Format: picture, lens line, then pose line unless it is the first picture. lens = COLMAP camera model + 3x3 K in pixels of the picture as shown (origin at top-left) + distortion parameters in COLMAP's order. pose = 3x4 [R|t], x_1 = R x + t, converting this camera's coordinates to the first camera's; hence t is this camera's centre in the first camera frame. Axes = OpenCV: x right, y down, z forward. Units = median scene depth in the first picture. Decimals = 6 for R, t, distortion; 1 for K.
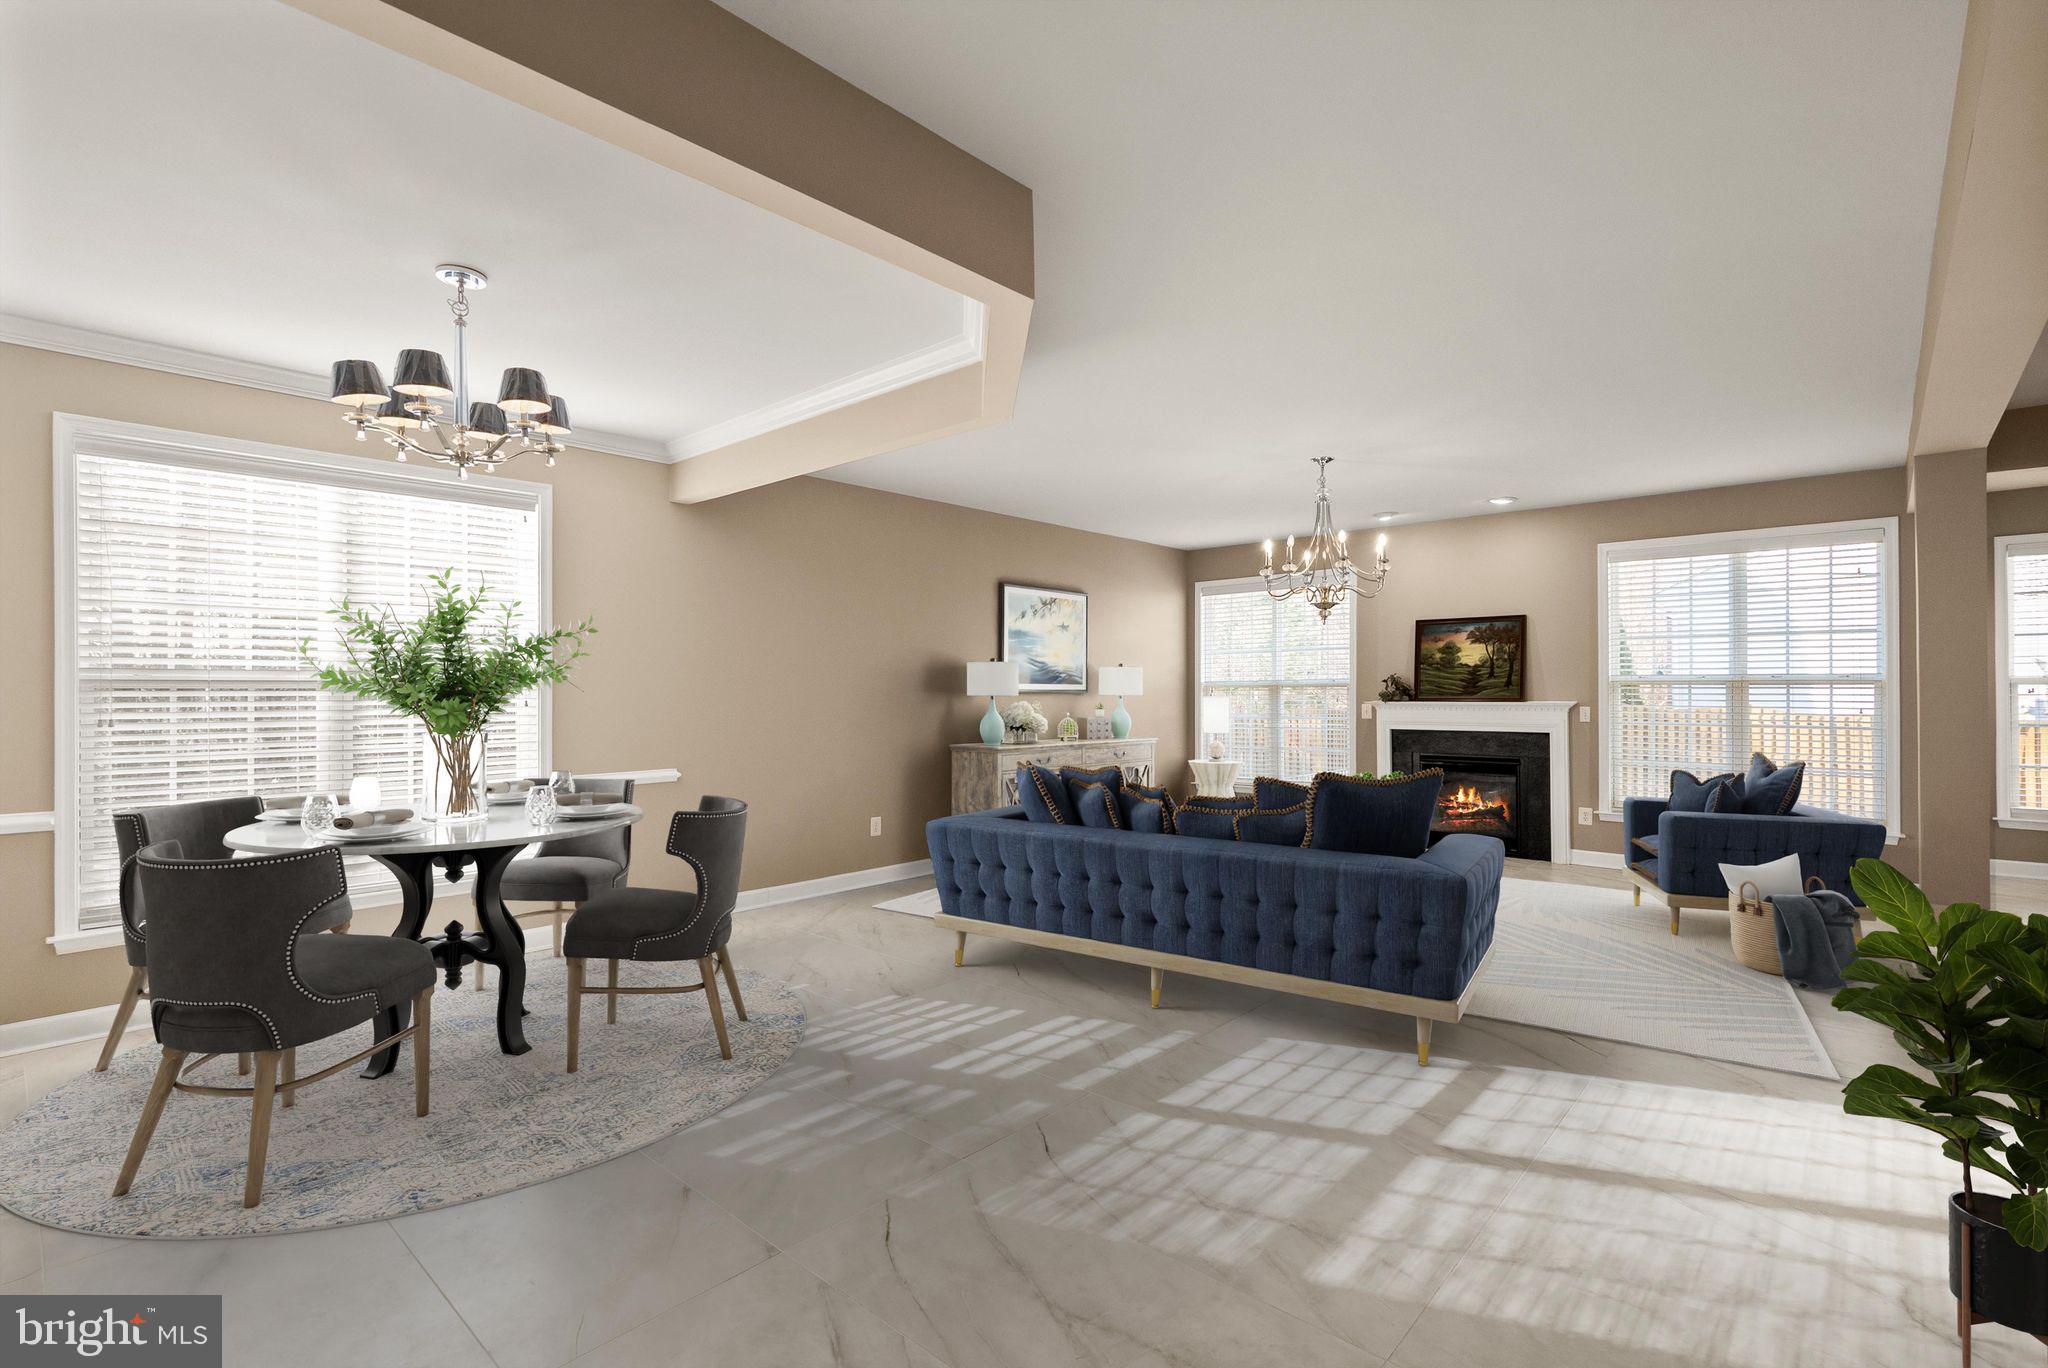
lens RADIAL K [[940.1, 0, 1010.1], [0, 940.1, 673.8], [0, 0, 1]] dist [-0.004140, 0.000076]
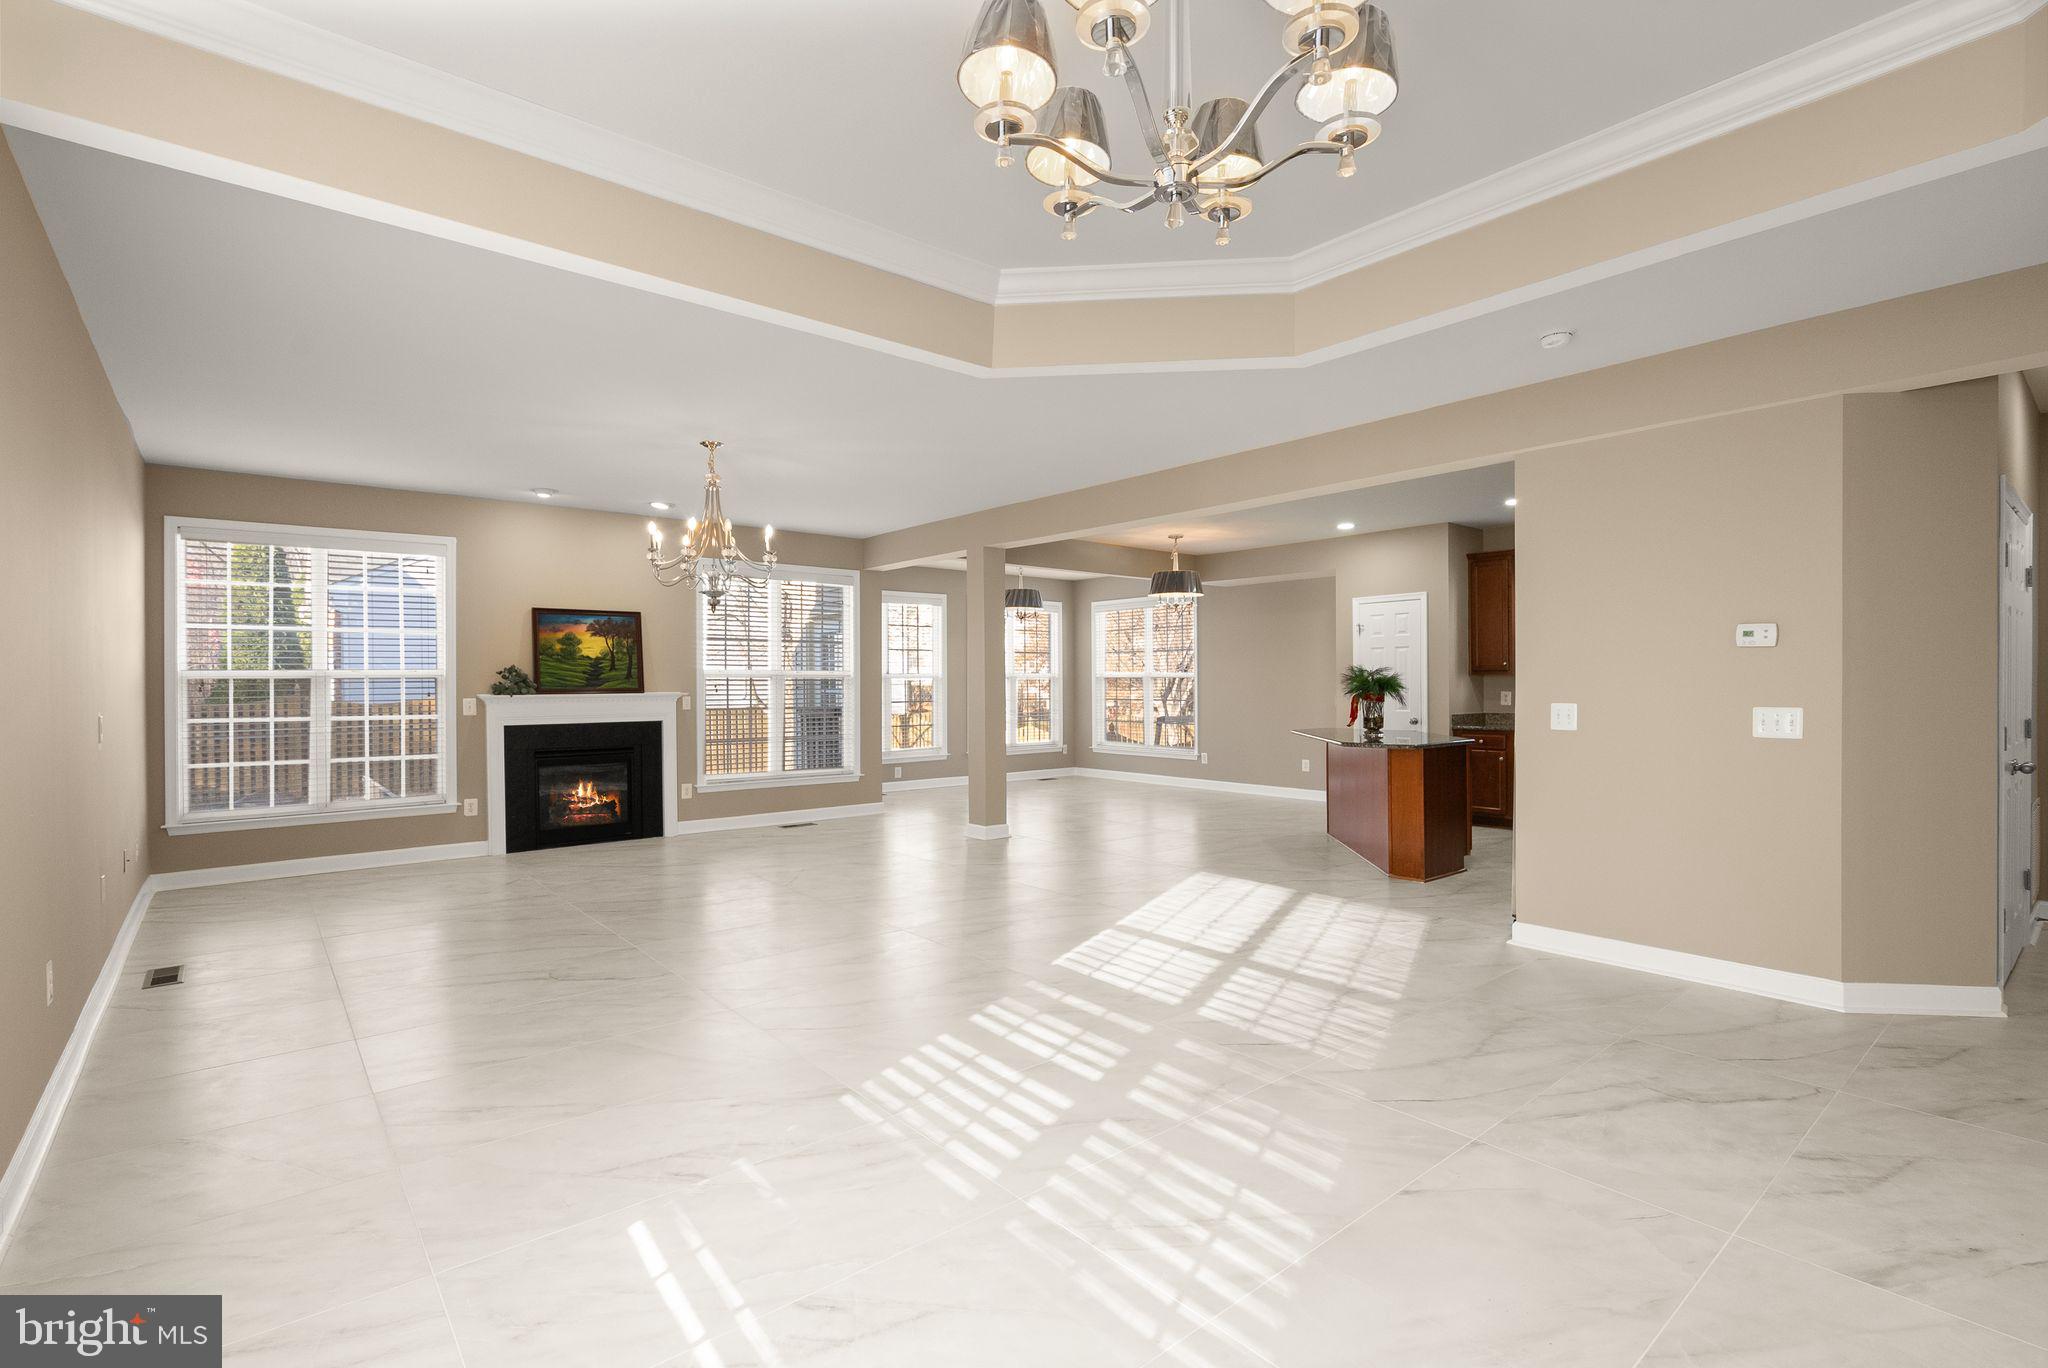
lens RADIAL K [[940.1, 0, 1009.3], [0, 940.1, 697.3], [0, 0, 1]] dist [-0.004140, 0.000076]
pose [[0.138630, -0.014248, 0.990242, -0.479677], [-0.013927, 0.999770, 0.016335, 0.011704], [-0.990246, -0.016055, 0.138399, 0.455645]]
